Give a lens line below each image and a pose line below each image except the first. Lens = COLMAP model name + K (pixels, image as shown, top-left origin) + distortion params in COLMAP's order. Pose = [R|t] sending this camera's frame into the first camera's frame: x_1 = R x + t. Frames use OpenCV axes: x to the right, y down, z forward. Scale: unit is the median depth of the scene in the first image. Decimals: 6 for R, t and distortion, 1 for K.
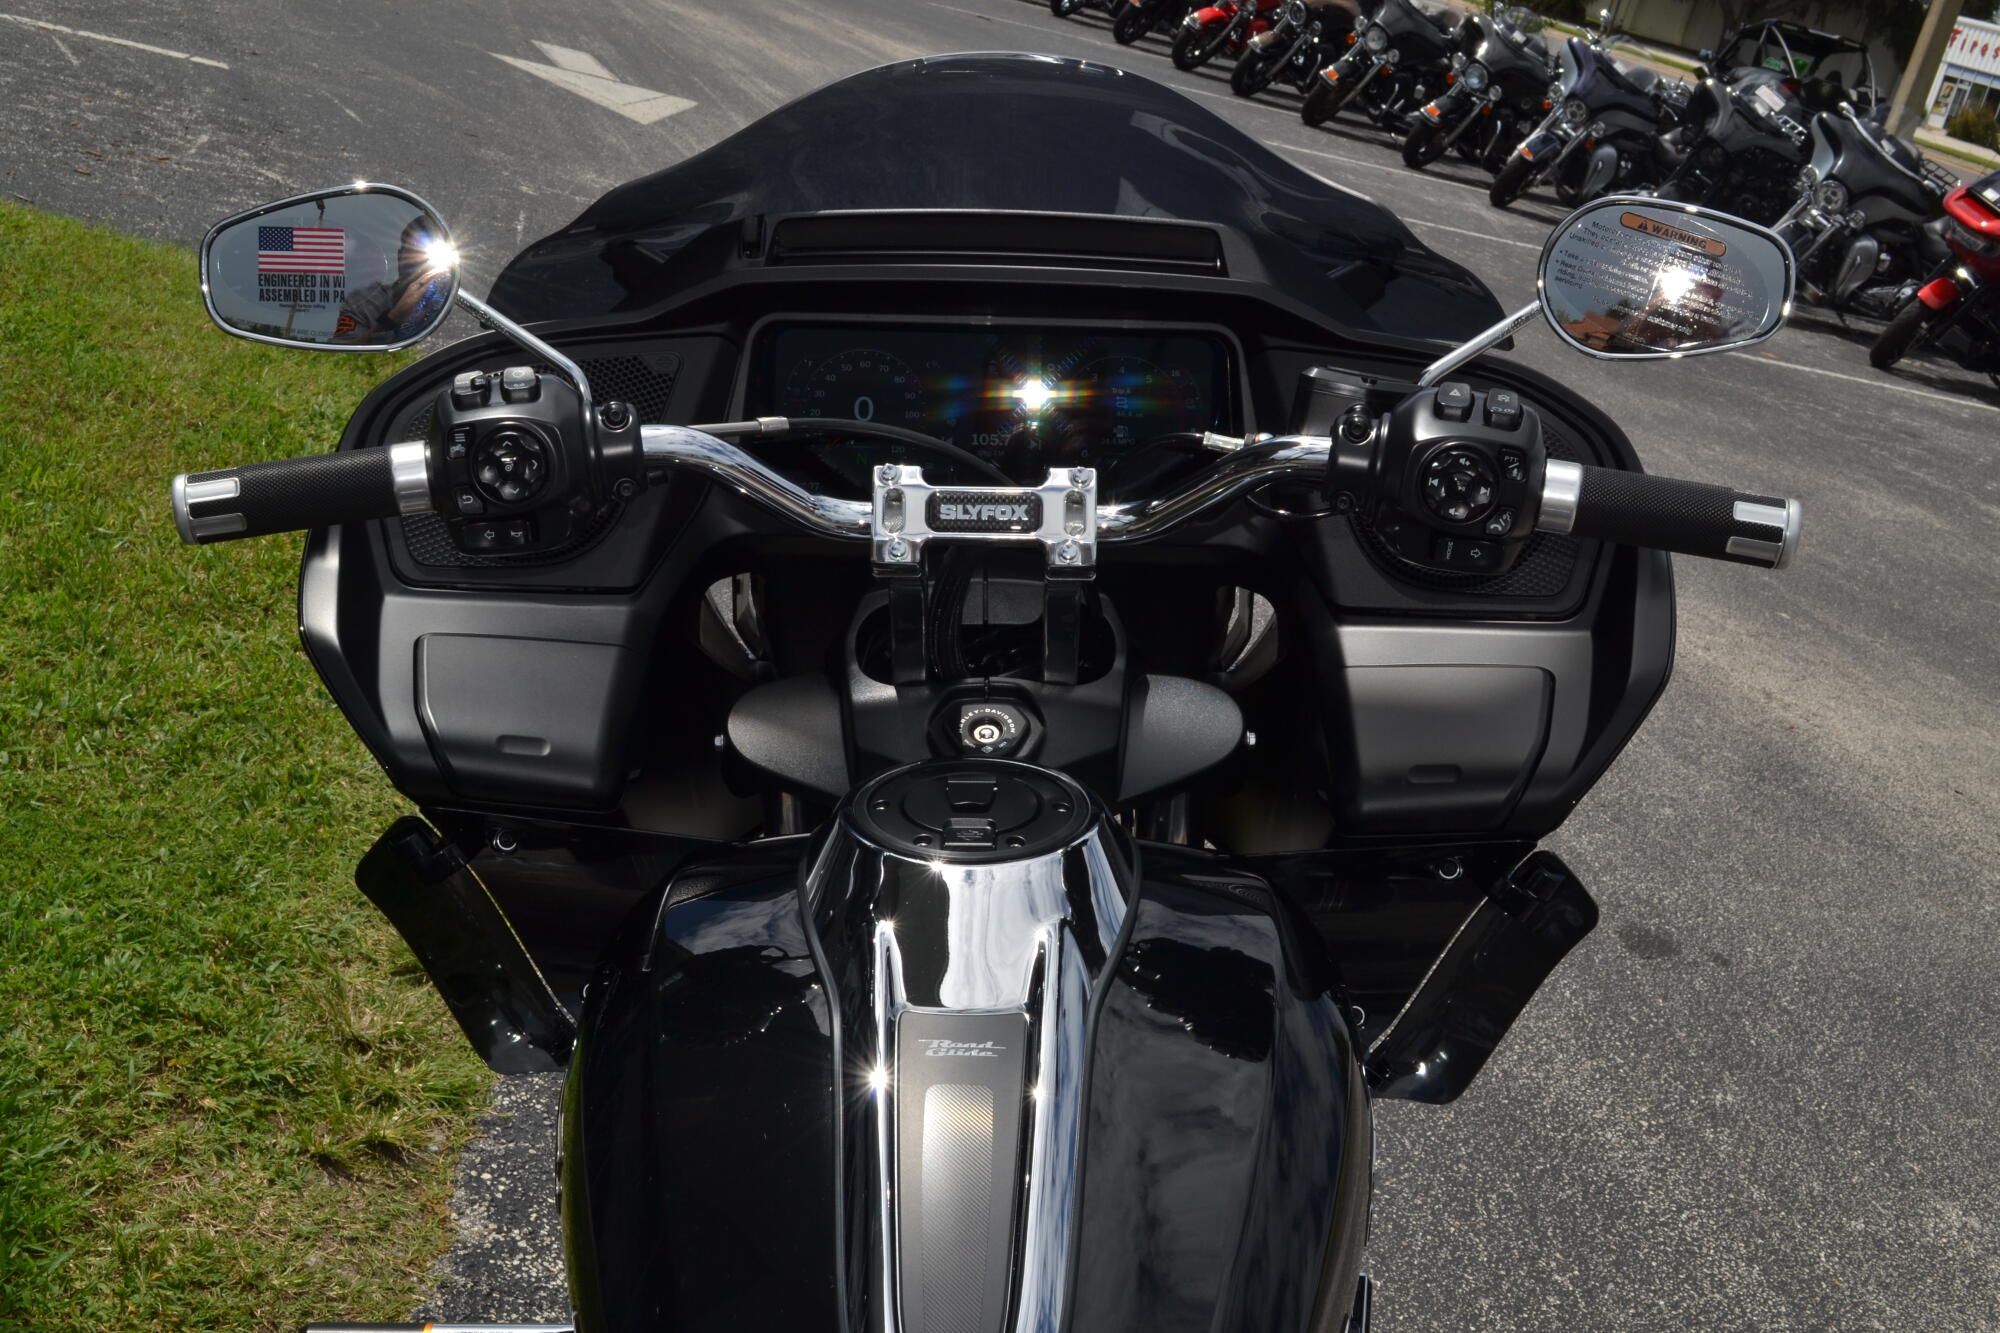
lens RADIAL K [[2516.7, 0, 958.5], [0, 2516.7, 671.2], [0, 0, 1]] dist [-0.020898, -0.040190]
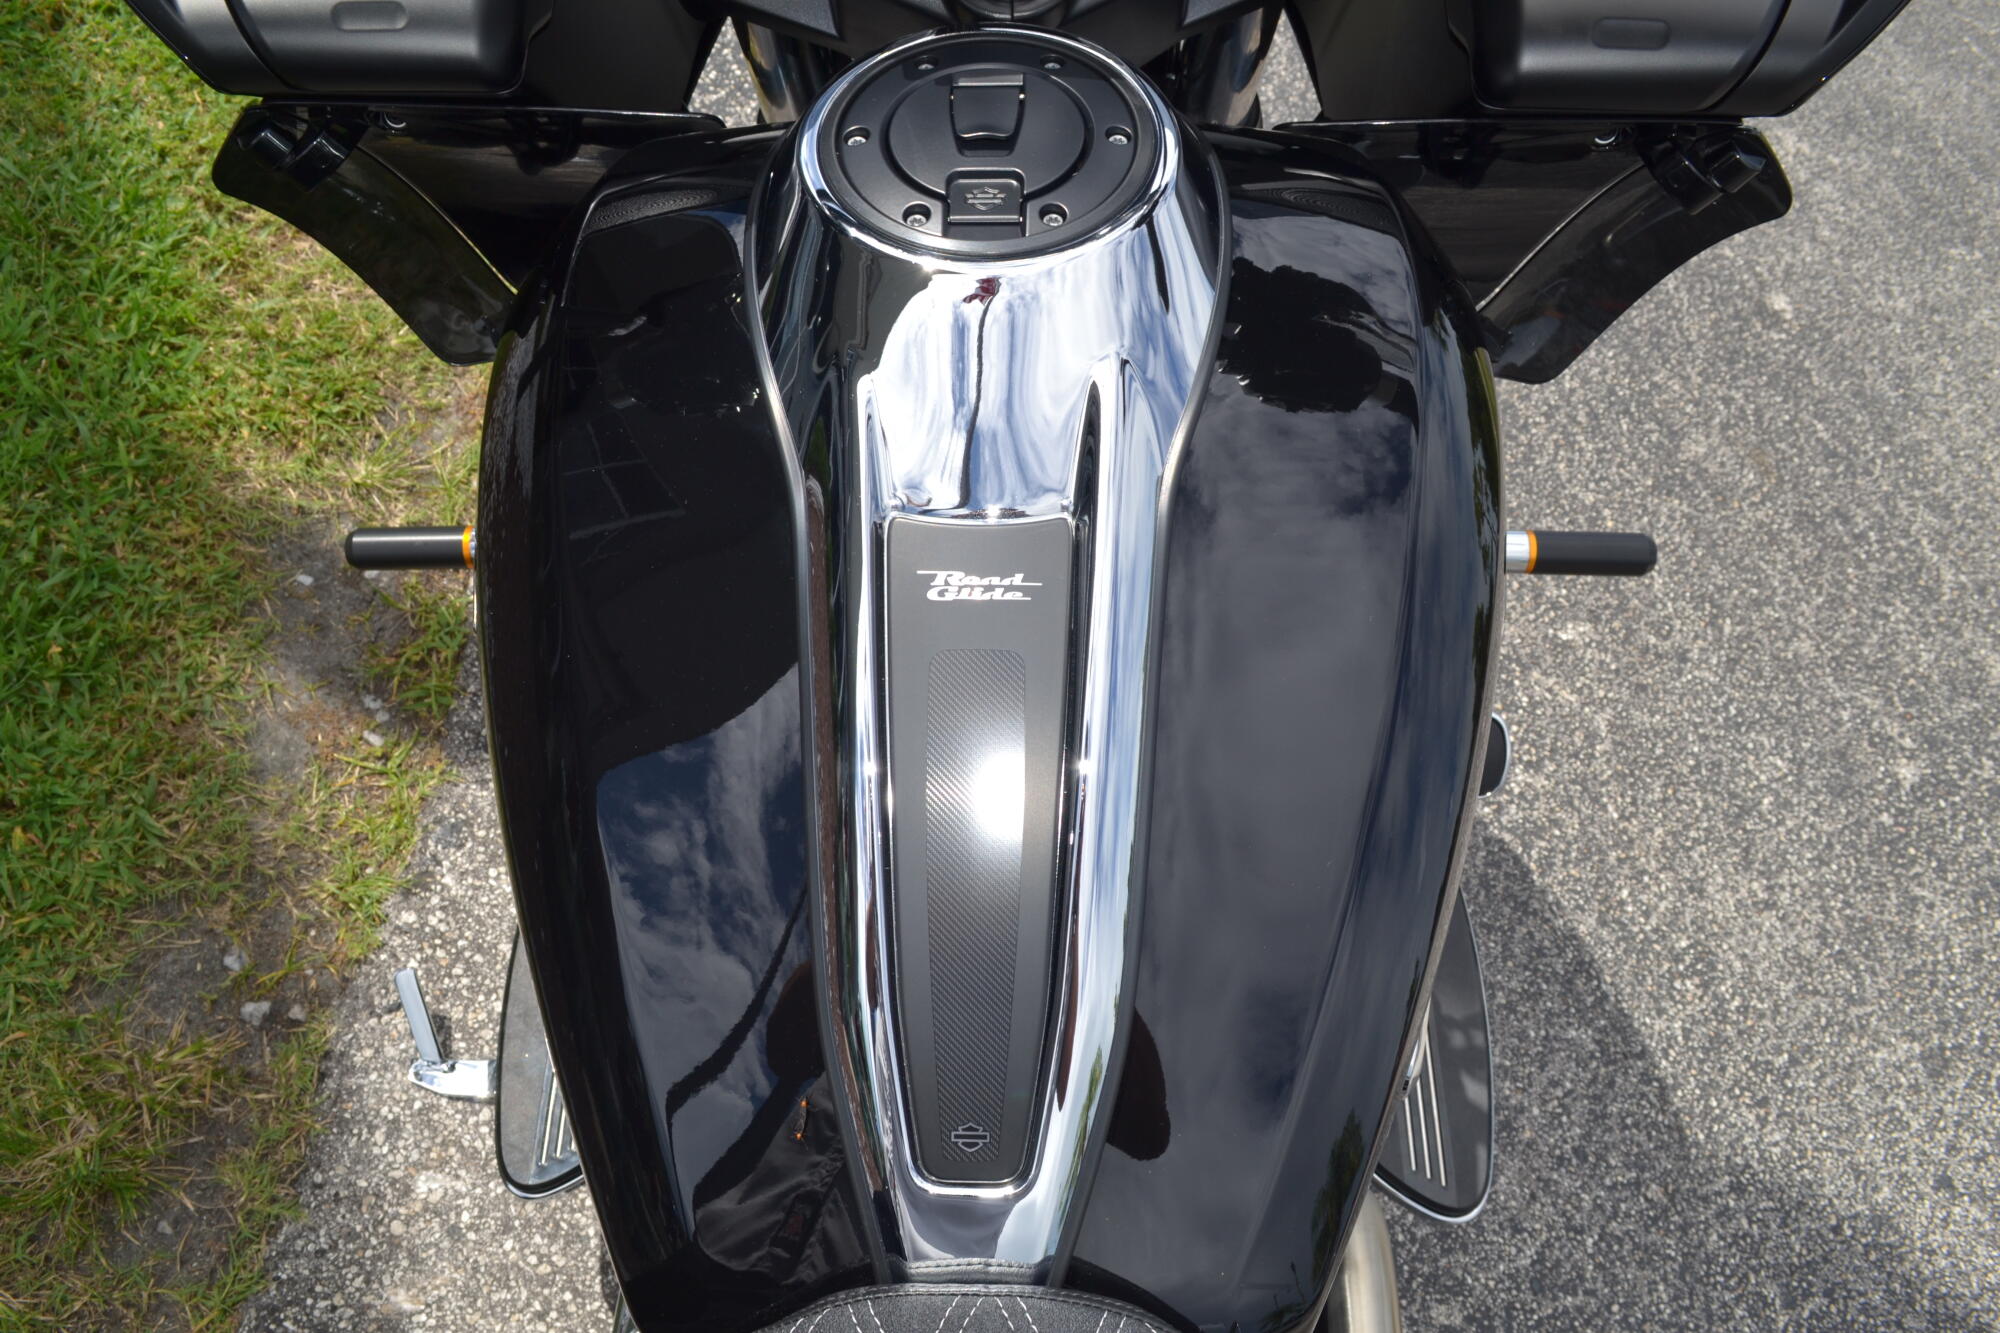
lens RADIAL K [[1583.1, 0, 954.2], [0, 1583.1, 657.8], [0, 0, 1]] dist [-0.089023, 0.016355]
pose [[0.999337, -0.017447, -0.031946, 0.004433], [0.032859, 0.809986, 0.585528, -0.050367], [0.015660, -0.586189, 0.810023, 0.348410]]
